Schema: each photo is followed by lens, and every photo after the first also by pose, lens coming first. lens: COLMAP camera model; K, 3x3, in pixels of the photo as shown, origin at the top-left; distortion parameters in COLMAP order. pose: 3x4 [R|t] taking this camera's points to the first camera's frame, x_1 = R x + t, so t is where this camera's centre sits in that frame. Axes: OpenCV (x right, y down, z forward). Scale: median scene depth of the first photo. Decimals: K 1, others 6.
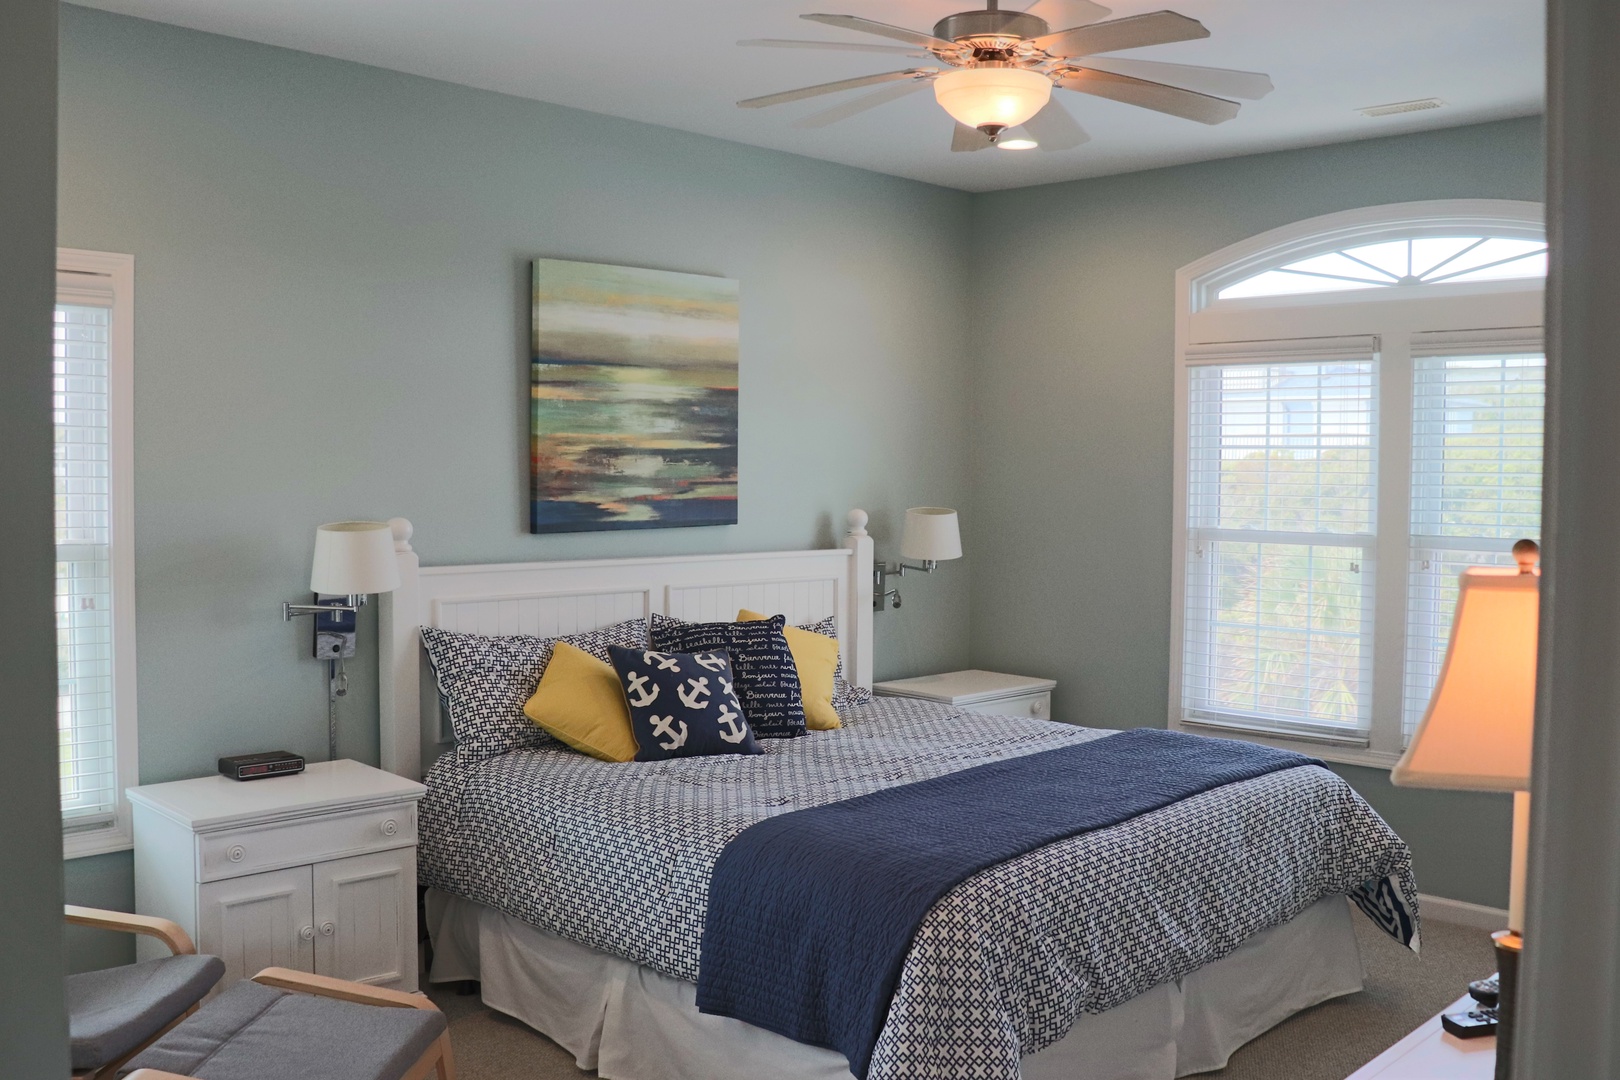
lens RADIAL K [[1456.2, 0, 810.0], [0, 1456.2, 540.0], [0, 0, 1]] dist [-0.186549, 0.001935]
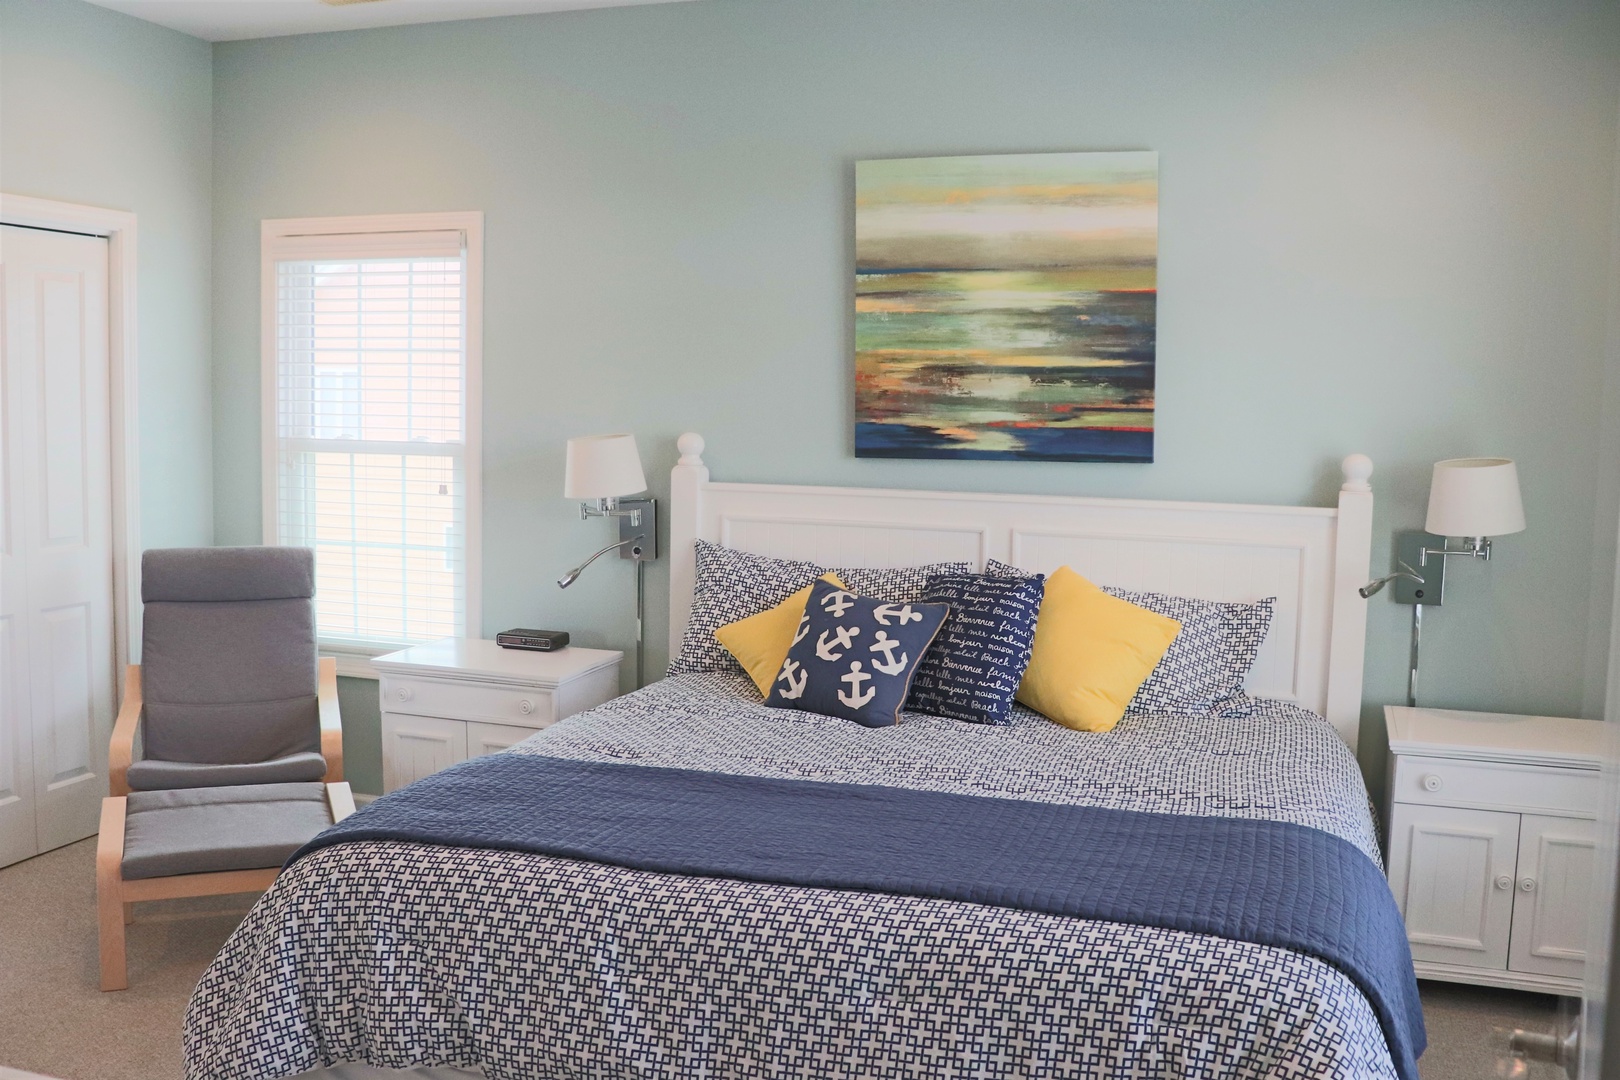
lens RADIAL K [[1456.2, 0, 810.0], [0, 1456.2, 540.0], [0, 0, 1]] dist [-0.186549, 0.001935]
pose [[0.458891, 0.083791, -0.884533, 0.605861], [-0.058437, 0.996234, 0.064055, -0.009444], [0.886569, 0.022295, 0.462059, 0.520637]]
